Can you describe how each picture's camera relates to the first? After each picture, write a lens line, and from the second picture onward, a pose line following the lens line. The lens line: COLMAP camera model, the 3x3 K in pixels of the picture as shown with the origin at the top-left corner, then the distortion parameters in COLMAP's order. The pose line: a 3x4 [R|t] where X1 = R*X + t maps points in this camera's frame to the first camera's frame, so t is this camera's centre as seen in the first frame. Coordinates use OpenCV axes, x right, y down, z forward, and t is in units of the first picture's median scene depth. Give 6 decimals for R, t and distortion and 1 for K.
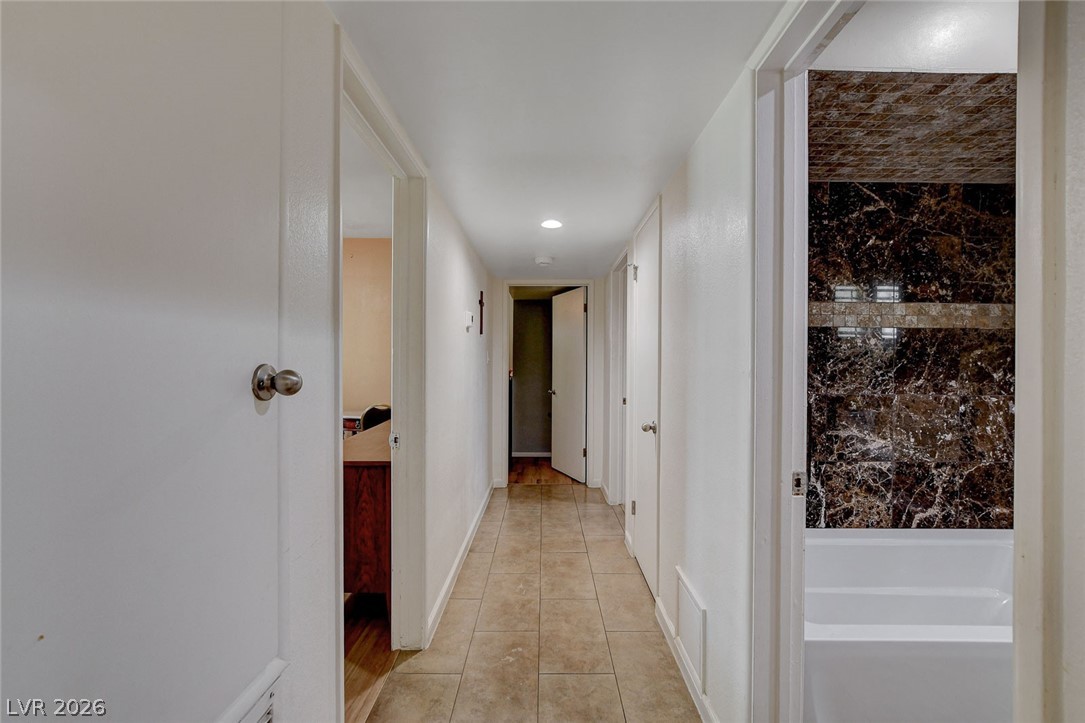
lens RADIAL K [[480.9, 0, 539.4], [0, 480.9, 363.5], [0, 0, 1]] dist [-0.014129, 0.000582]
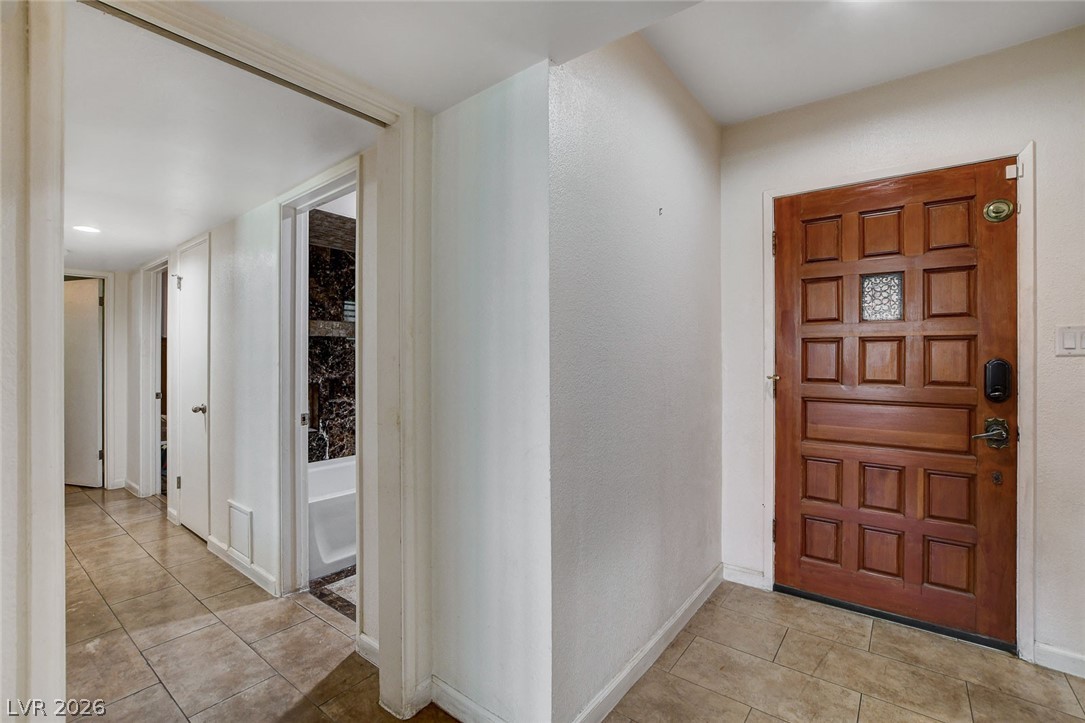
lens RADIAL K [[480.9, 0, 540.2], [0, 480.9, 356.8], [0, 0, 1]] dist [-0.014129, 0.000582]
pose [[0.618177, -0.002721, 0.786034, -0.241683], [0.006433, 0.999978, -0.001597, 0.001224], [-0.786013, 0.006044, 0.618181, -0.582619]]
